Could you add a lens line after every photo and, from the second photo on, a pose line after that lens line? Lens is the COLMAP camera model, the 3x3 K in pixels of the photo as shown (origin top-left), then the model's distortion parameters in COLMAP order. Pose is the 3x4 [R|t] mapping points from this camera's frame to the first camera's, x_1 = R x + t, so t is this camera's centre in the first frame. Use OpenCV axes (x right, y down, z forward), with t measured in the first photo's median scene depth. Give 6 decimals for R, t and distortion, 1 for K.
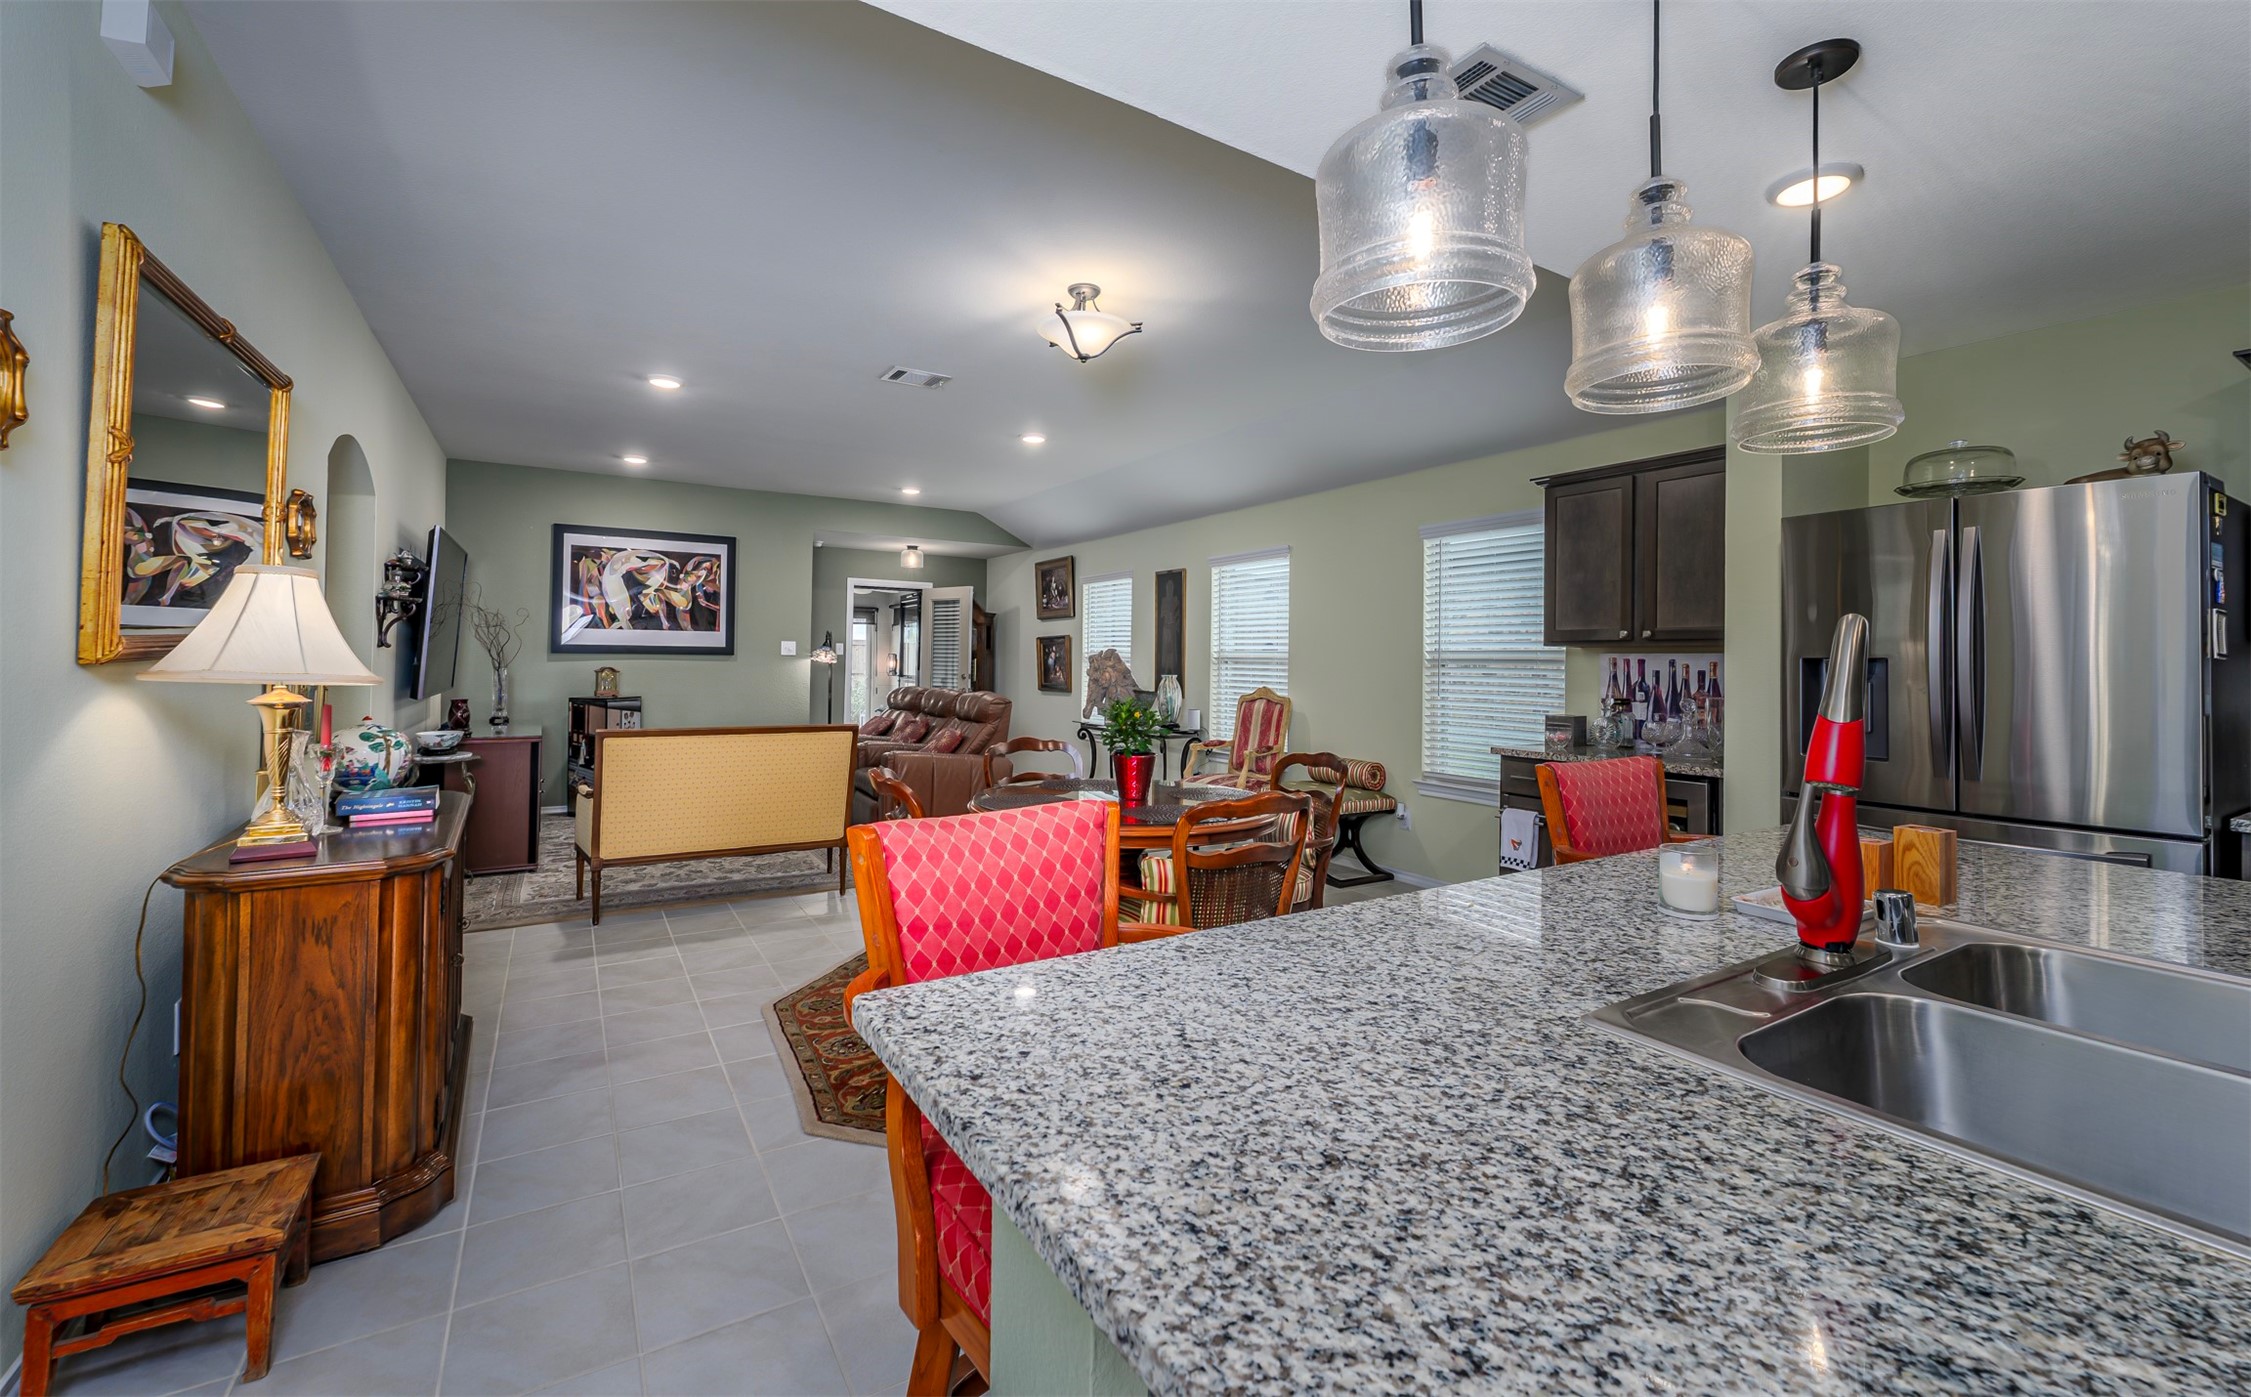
lens RADIAL K [[906.5, 0, 1129.2], [0, 906.5, 647.2], [0, 0, 1]] dist [0.001271, -0.000098]
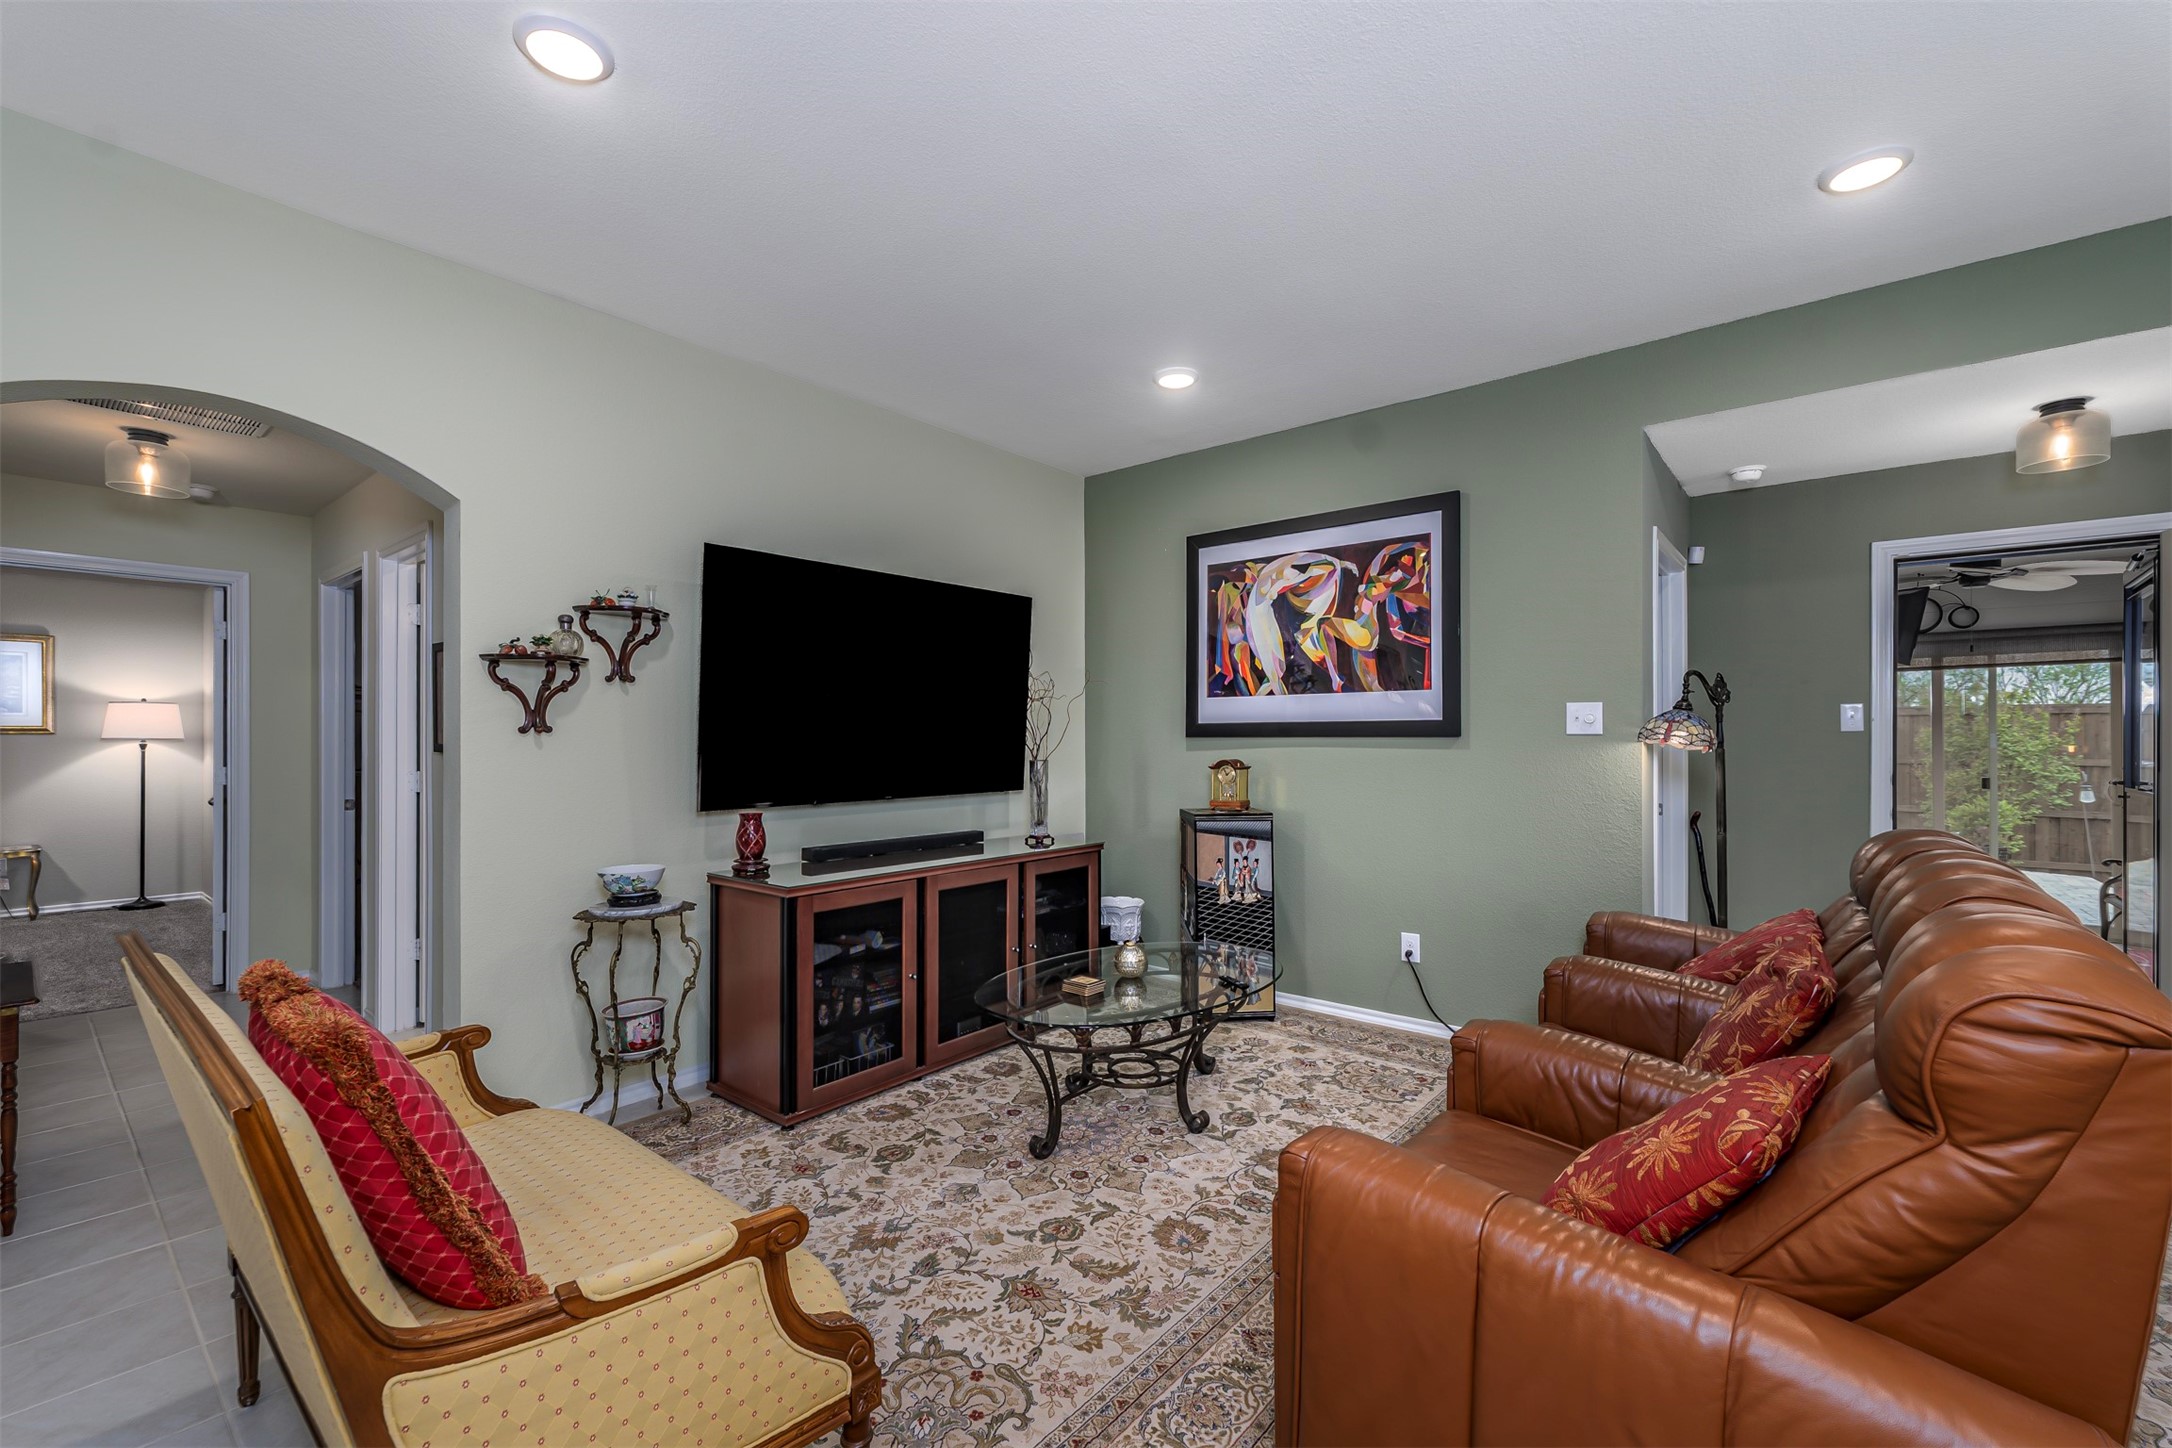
lens RADIAL K [[880.9, 0, 1083.6], [0, 880.9, 740.8], [0, 0, 1]] dist [0.001764, 0.000179]
pose [[0.314564, -0.008589, -0.949197, -0.069039], [0.017387, 0.999843, -0.003285, 0.010949], [0.949077, -0.015470, 0.314664, 0.816068]]
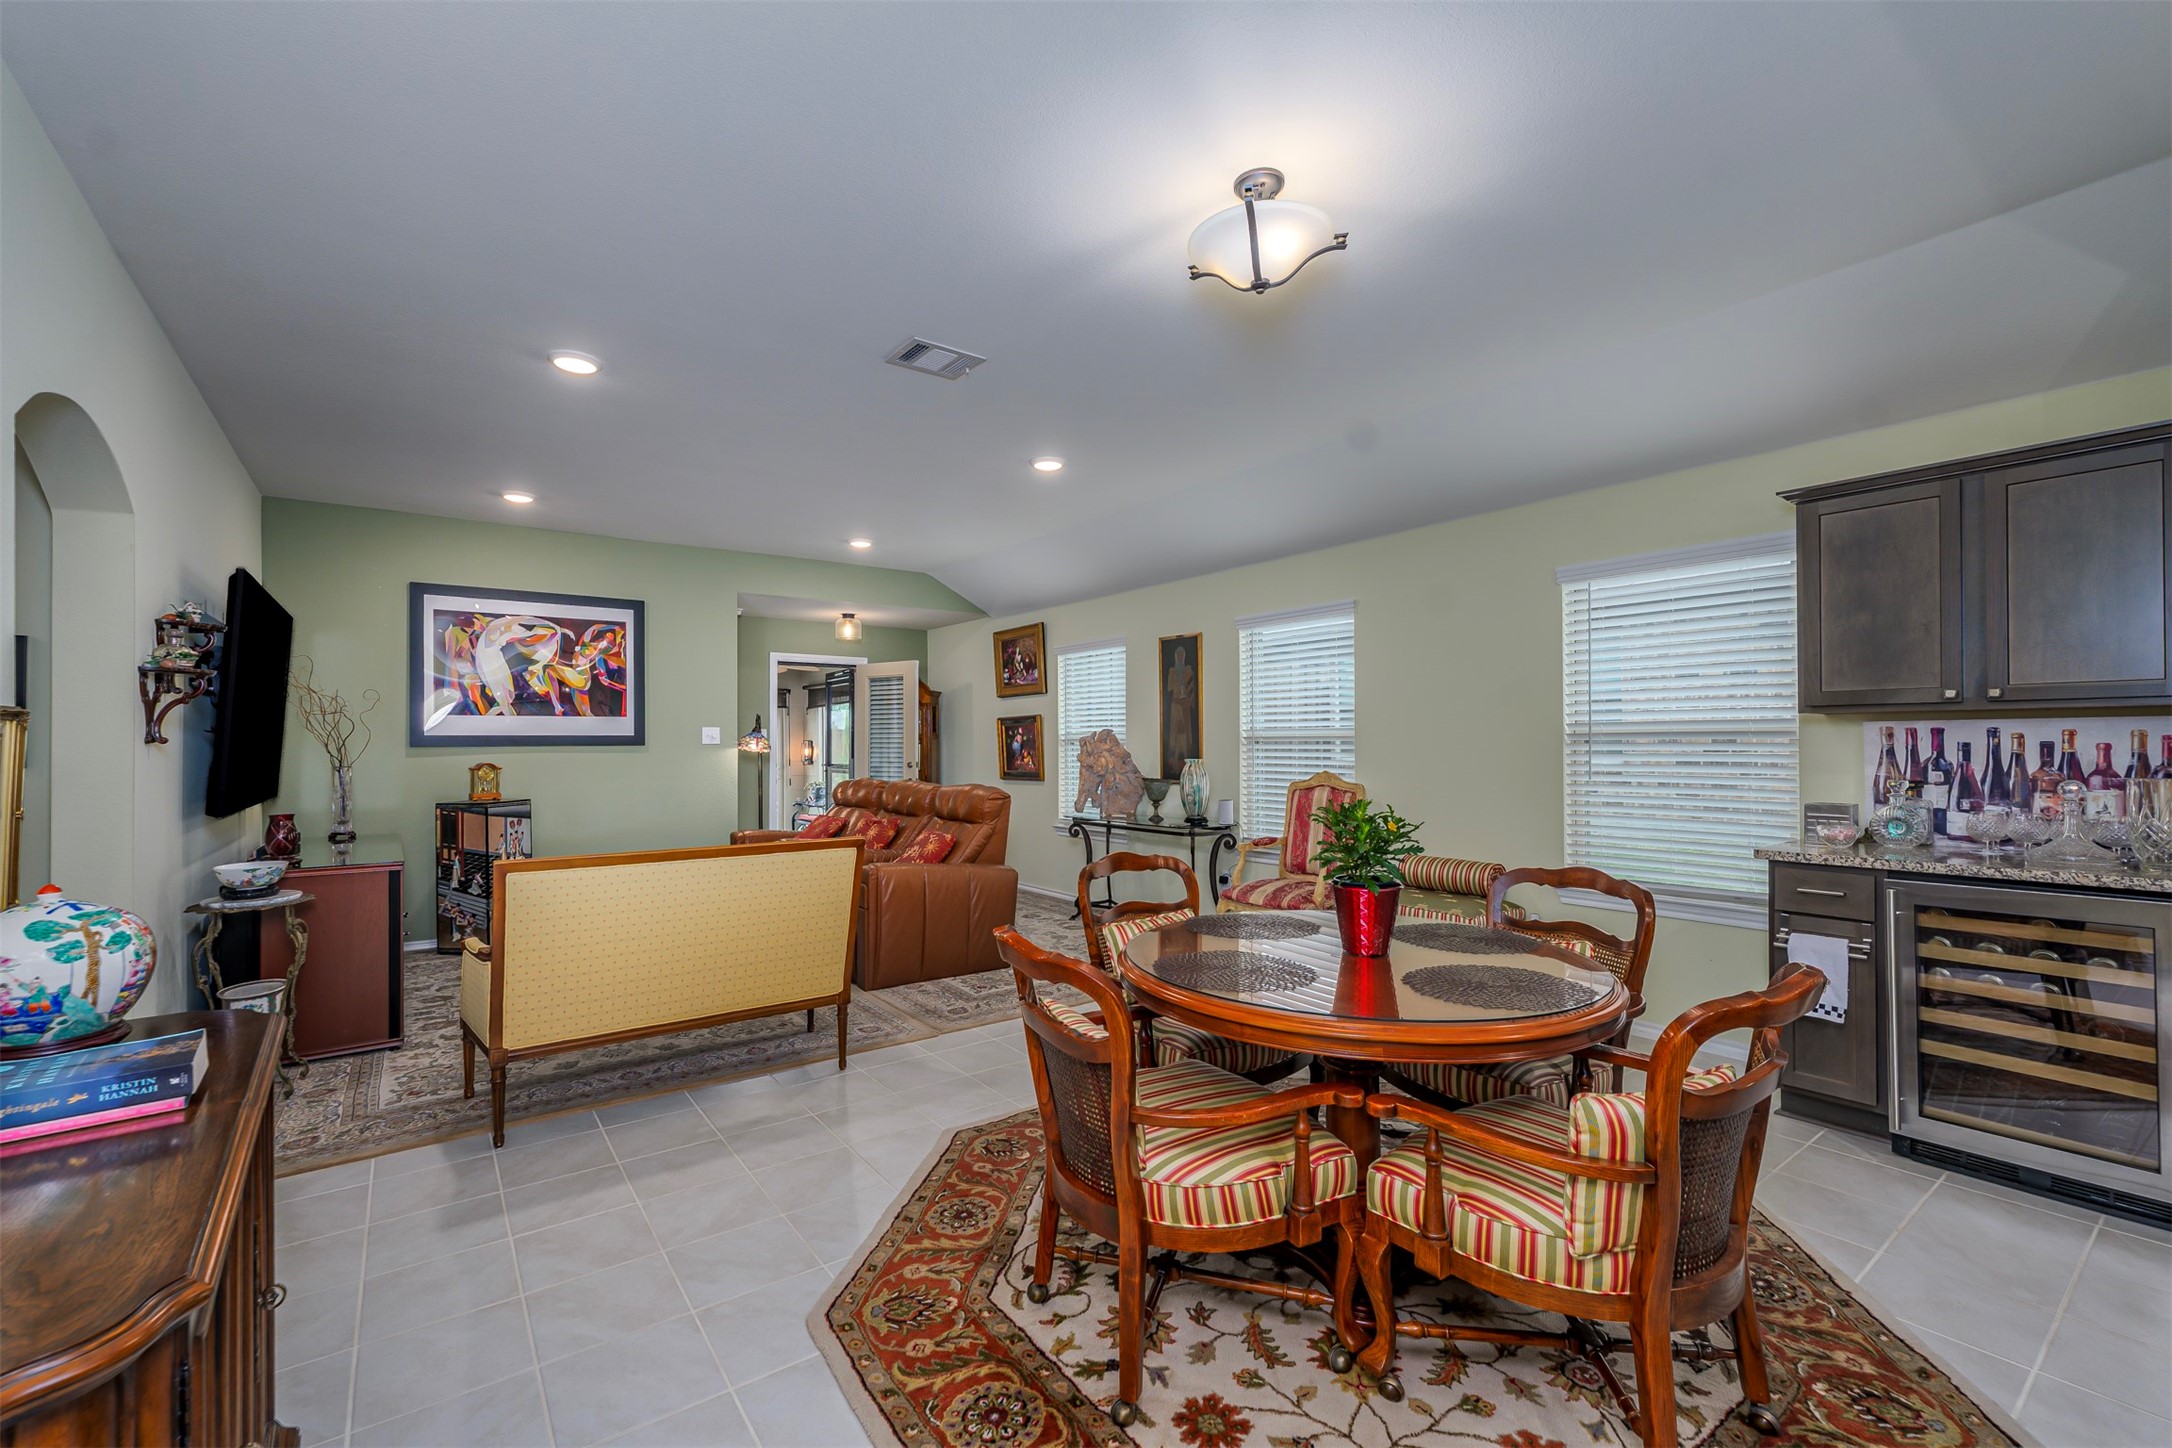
lens RADIAL K [[898.8, 0, 1073.1], [0, 898.8, 737.4], [0, 0, 1]] dist [0.000081, 0.000697]
pose [[0.997042, -0.018171, 0.074685, -0.136675], [0.017503, 0.999801, 0.009593, 0.000754], [-0.074844, -0.008258, 0.997161, 0.200189]]
